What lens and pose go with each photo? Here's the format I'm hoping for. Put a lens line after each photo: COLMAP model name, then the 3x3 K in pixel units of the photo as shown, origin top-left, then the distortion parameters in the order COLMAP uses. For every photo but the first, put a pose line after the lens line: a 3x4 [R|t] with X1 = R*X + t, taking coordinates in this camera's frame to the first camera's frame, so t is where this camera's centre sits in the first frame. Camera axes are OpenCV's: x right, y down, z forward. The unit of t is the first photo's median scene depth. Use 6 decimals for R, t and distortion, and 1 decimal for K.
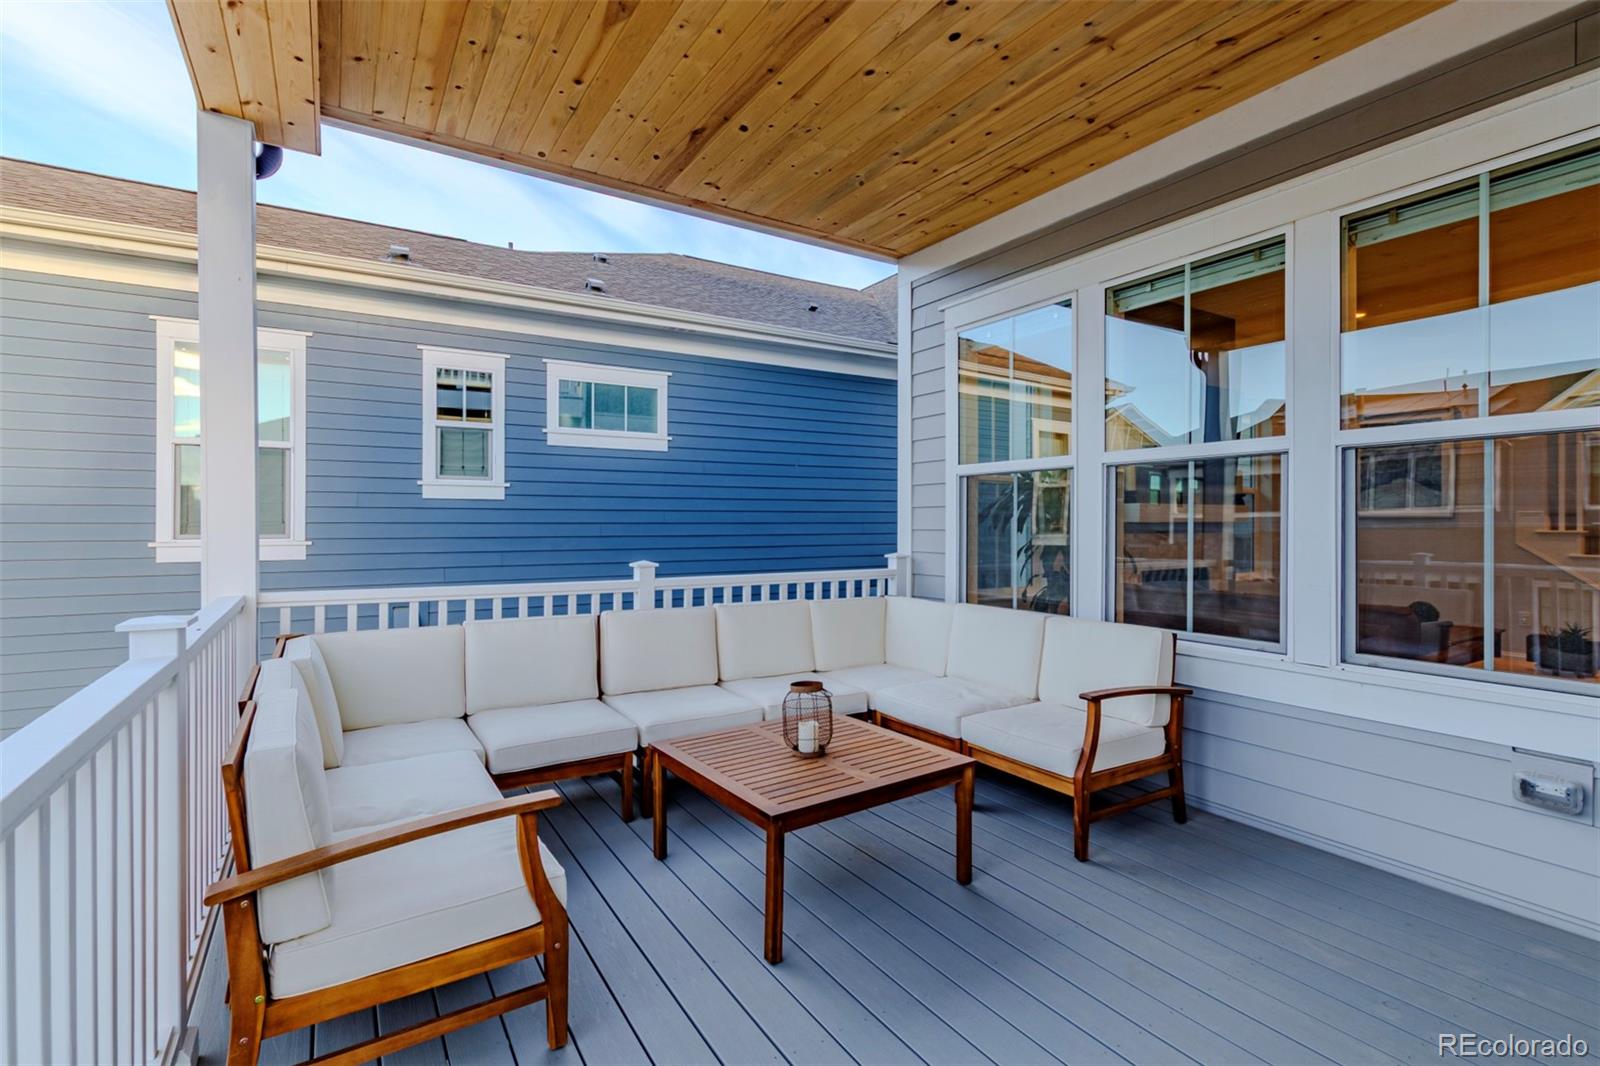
lens RADIAL K [[746.7, 0, 800.0], [0, 746.7, 533.0], [0, 0, 1]] dist [0.002867, -0.000089]
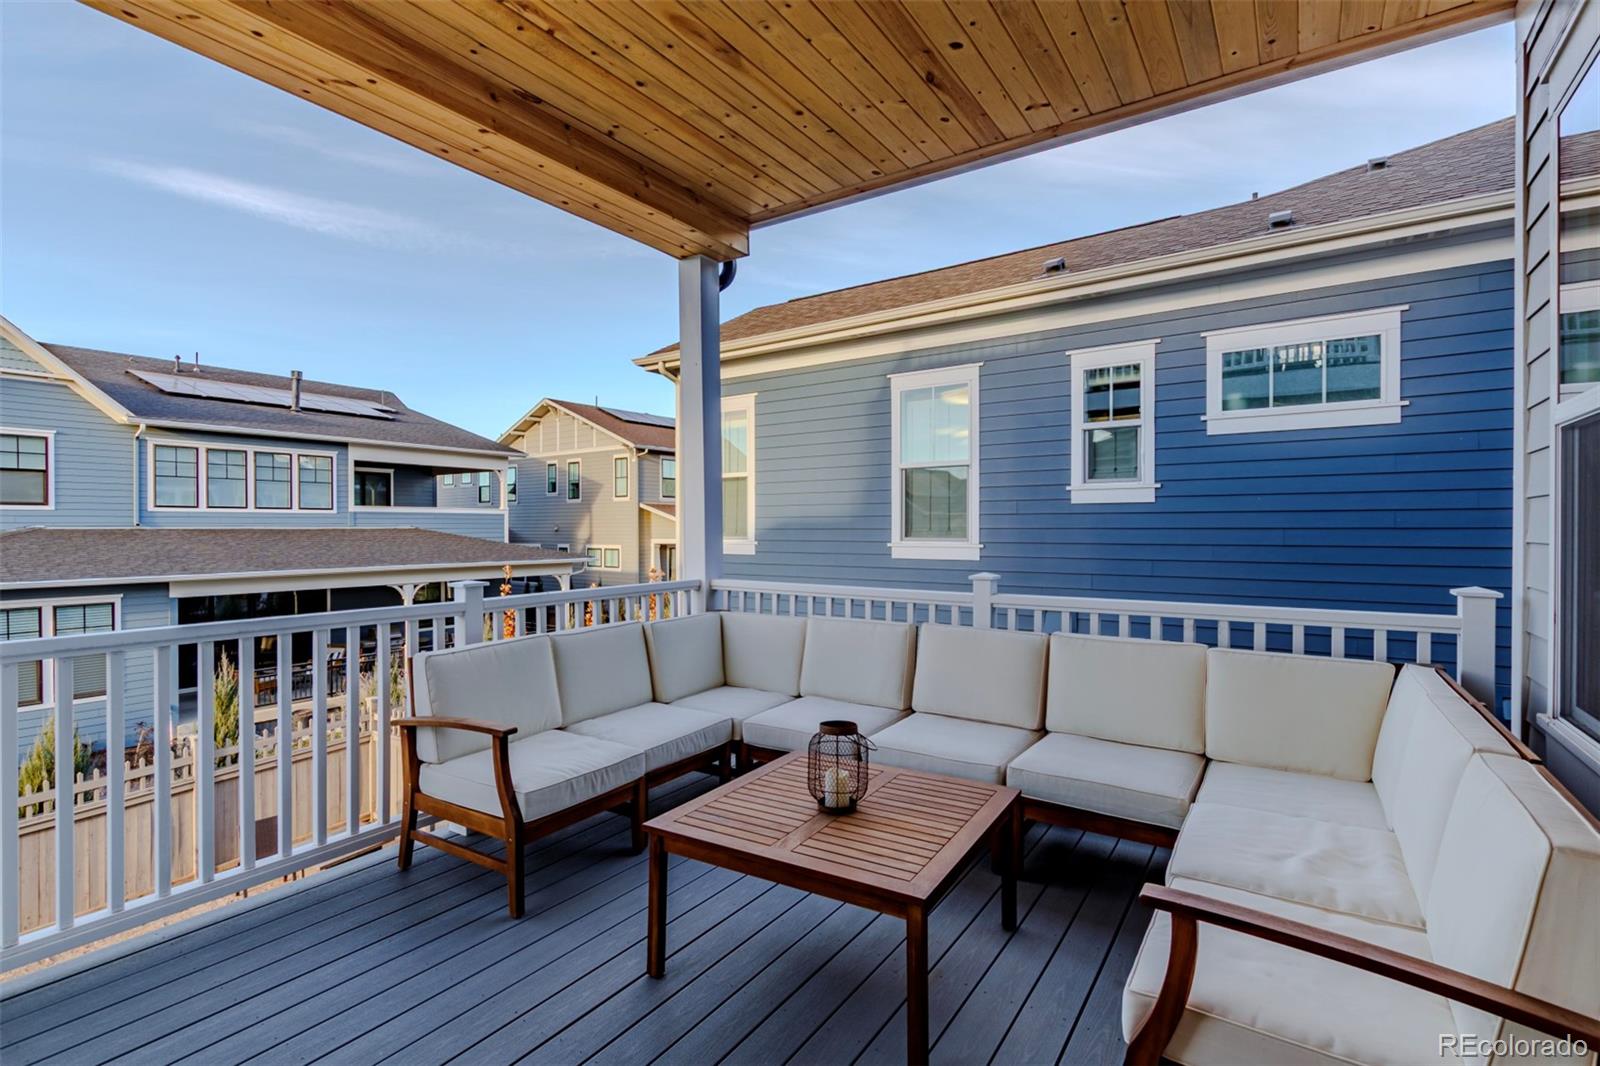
lens RADIAL K [[760.0, 0, 747.3], [0, 760.0, 537.7], [0, 0, 1]] dist [0.001357, -0.000369]
pose [[0.370873, 0.010399, -0.928625, 0.277392], [-0.010682, 0.999919, 0.006931, -0.003509], [0.928622, 0.007349, 0.370954, 0.218171]]
